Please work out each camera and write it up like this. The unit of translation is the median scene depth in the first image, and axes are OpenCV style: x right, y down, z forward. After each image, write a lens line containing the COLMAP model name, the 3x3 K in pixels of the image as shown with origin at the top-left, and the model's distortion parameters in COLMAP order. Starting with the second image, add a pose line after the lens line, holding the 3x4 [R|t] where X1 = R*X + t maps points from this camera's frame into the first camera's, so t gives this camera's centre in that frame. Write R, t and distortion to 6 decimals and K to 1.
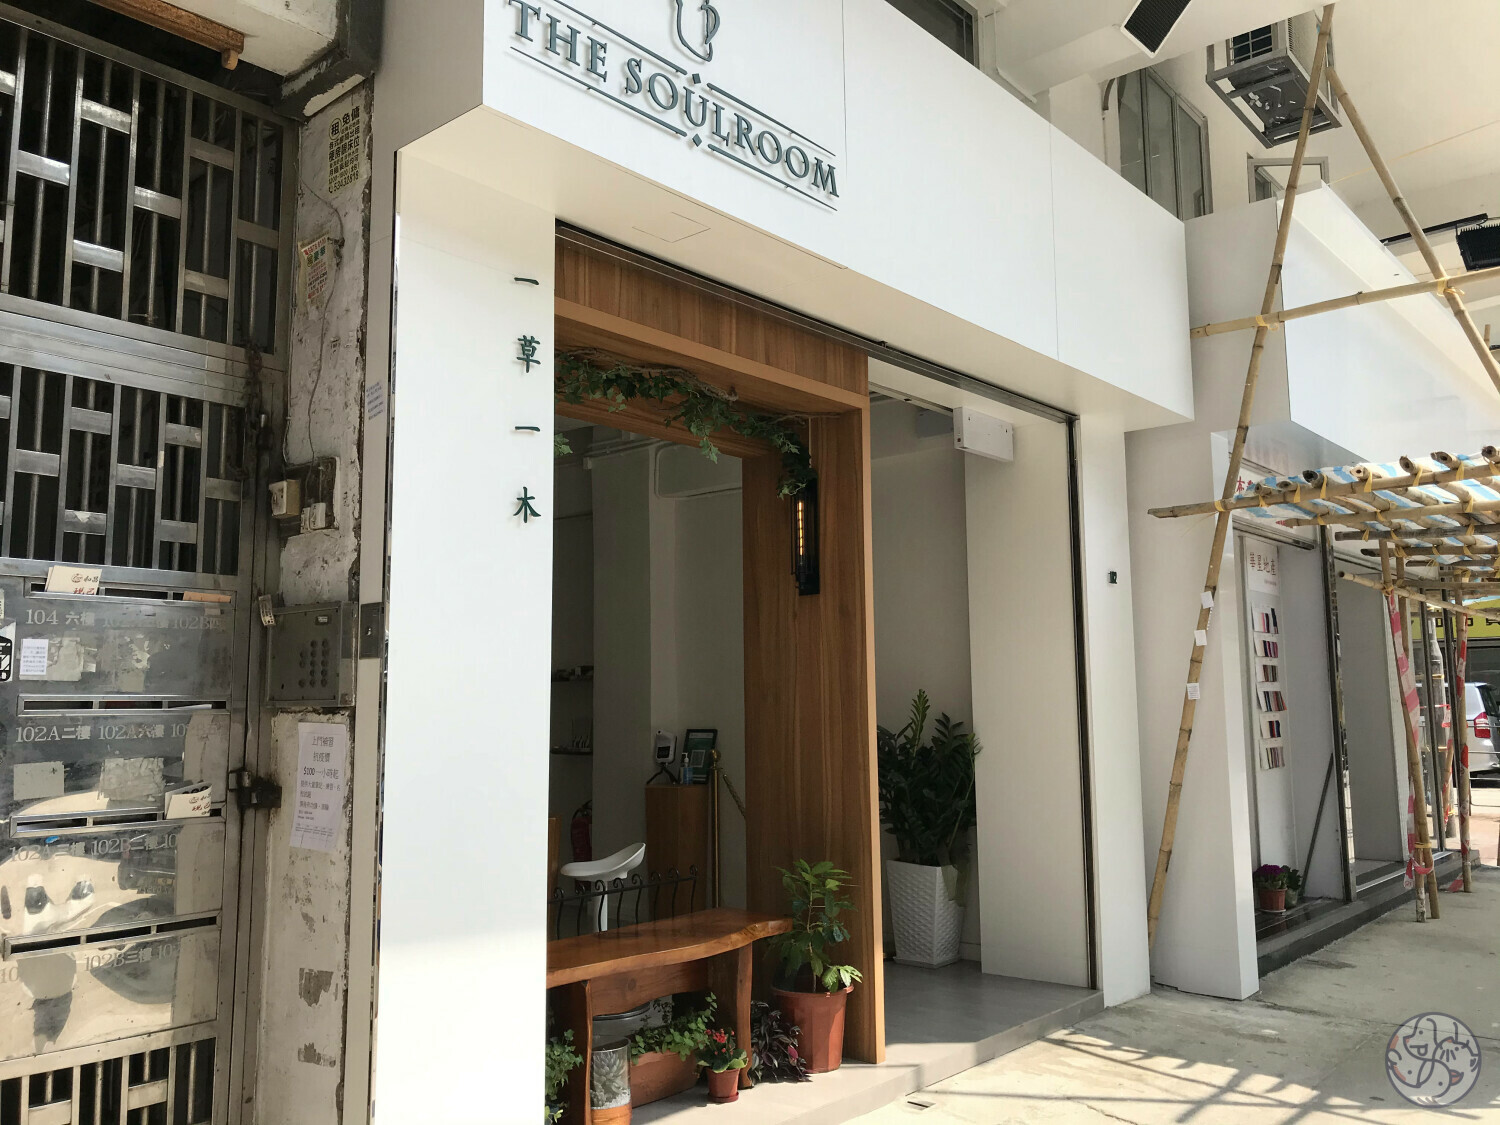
lens RADIAL K [[1231.8, 0, 750.0], [0, 1231.8, 562.5], [0, 0, 1]] dist [0.094887, -0.180492]
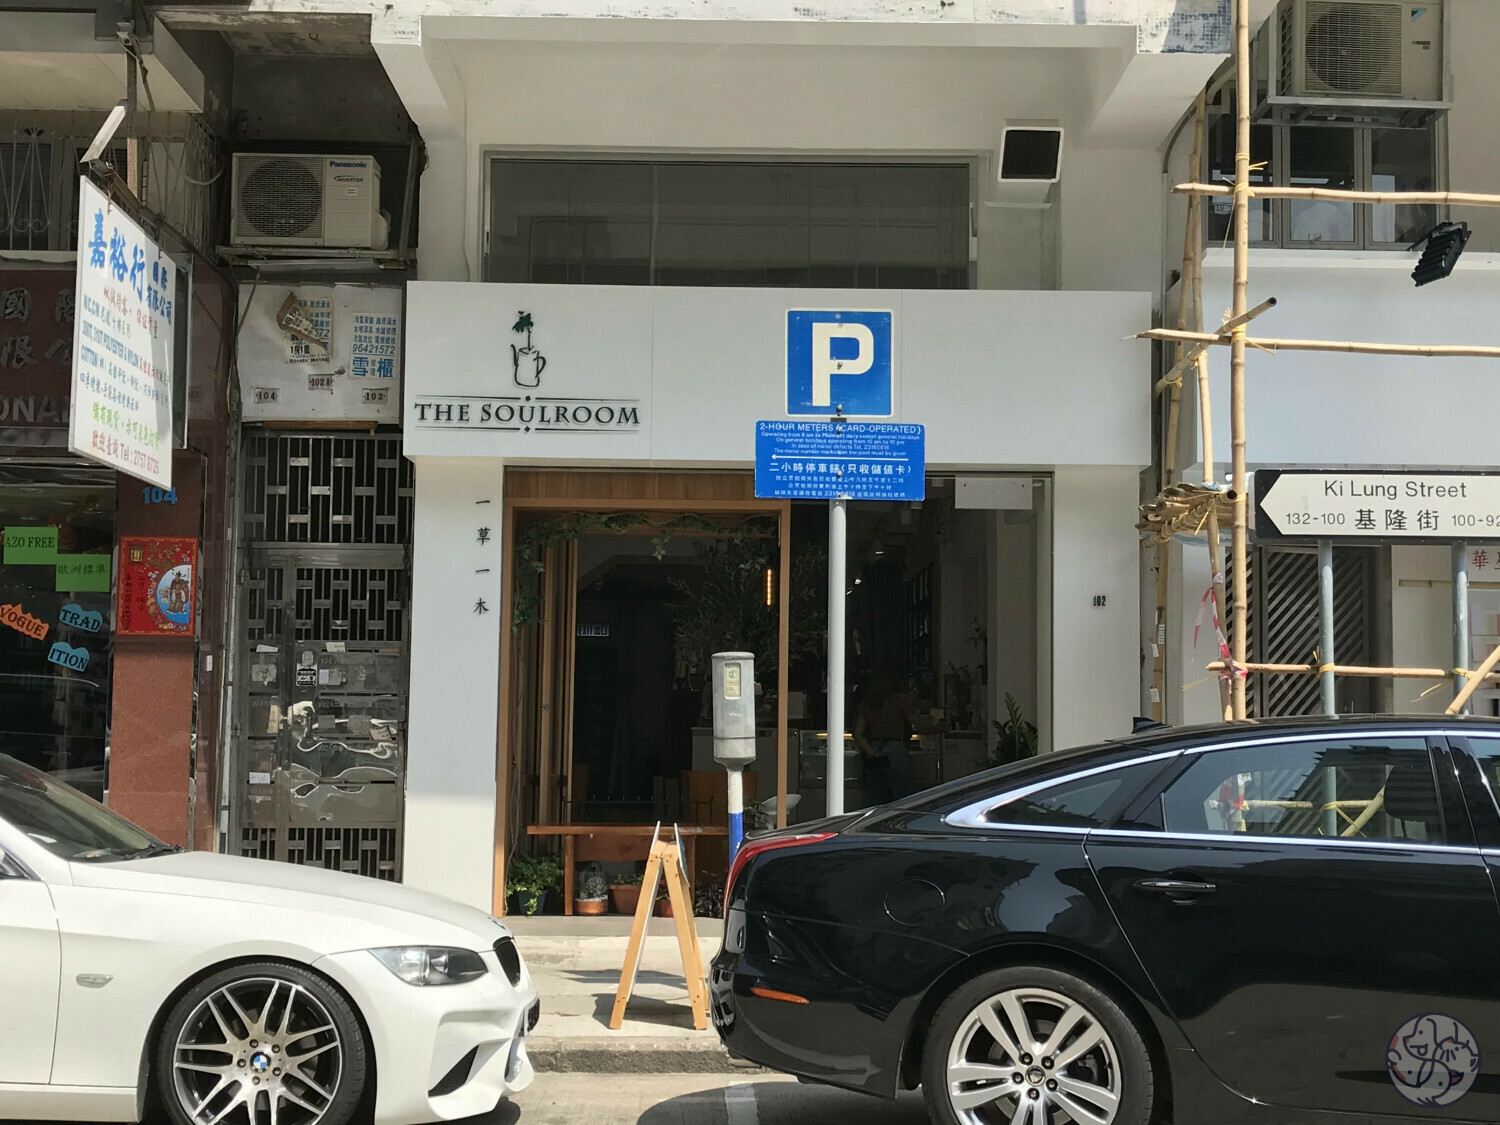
lens RADIAL K [[2000.8, 0, 750.0], [0, 2000.8, 562.5], [0, 0, 1]] dist [0.517030, -0.002512]
pose [[0.637246, -0.038236, -0.769712, 2.960849], [0.071054, 0.997429, 0.009278, -0.125547], [0.767378, -0.060604, 0.638324, -0.951001]]
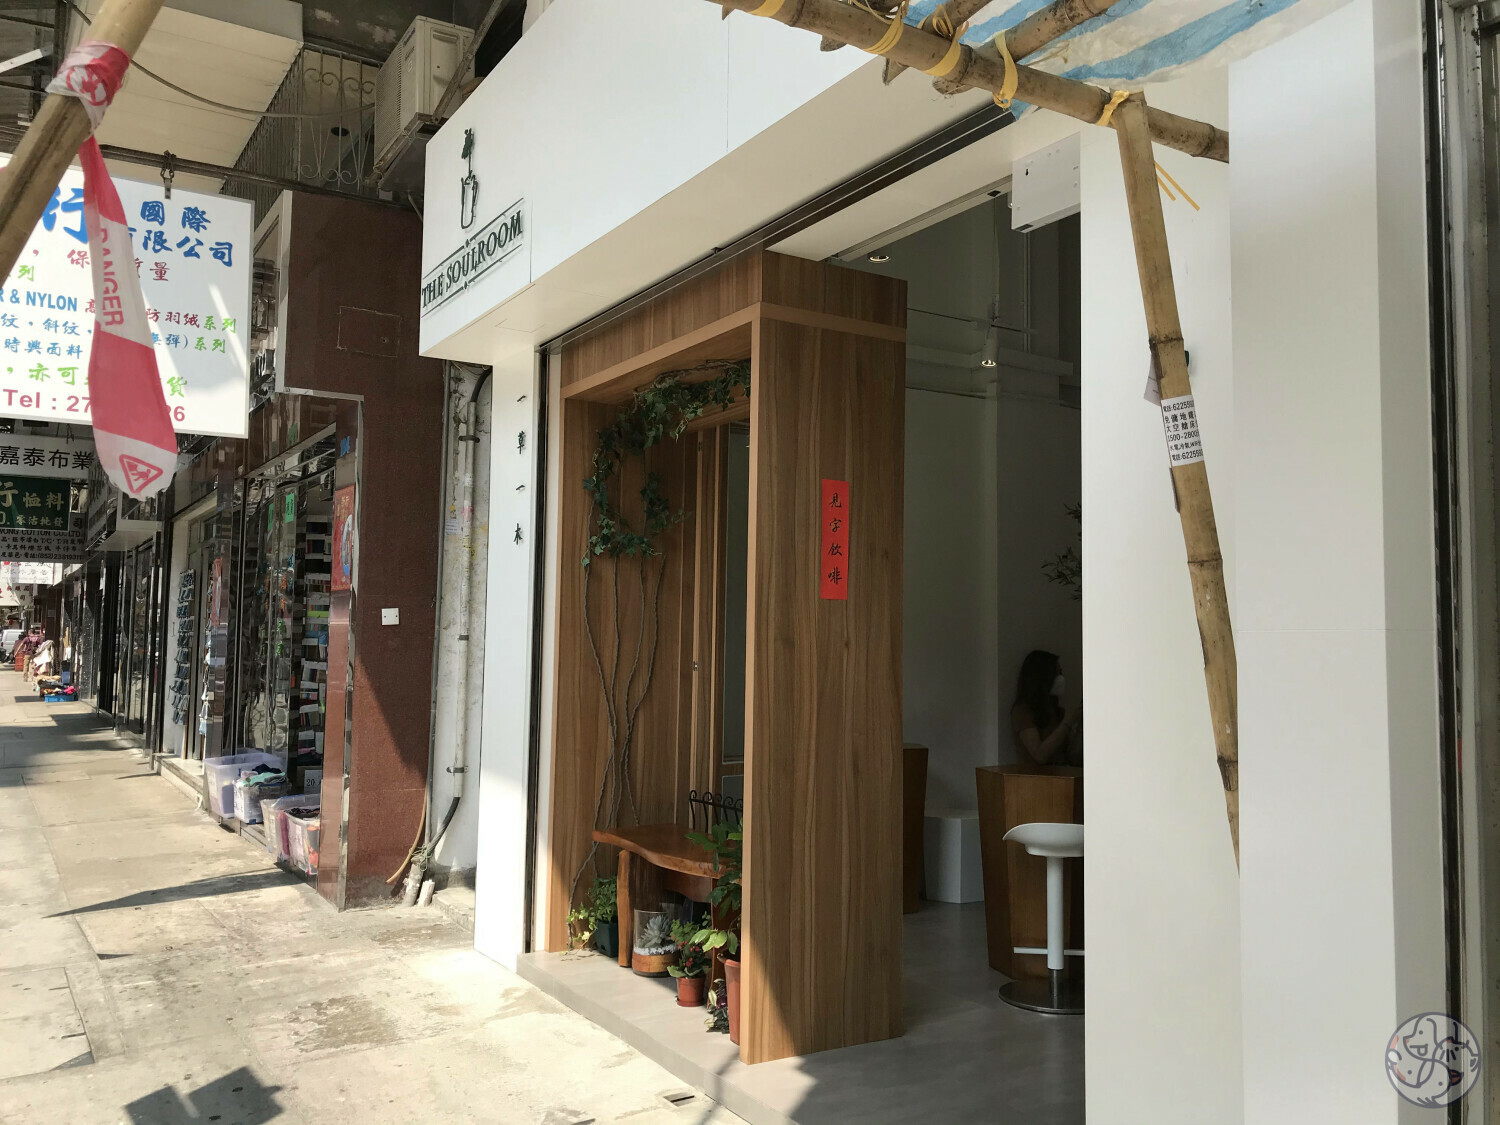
lens RADIAL K [[1231.8, 0, 750.0], [0, 1231.8, 562.5], [0, 0, 1]] dist [0.094887, -0.180492]
pose [[-0.303466, -0.054478, -0.951284, 1.344957], [0.104656, 0.990418, -0.090105, 0.180021], [0.947077, -0.126901, -0.294857, 1.819633]]
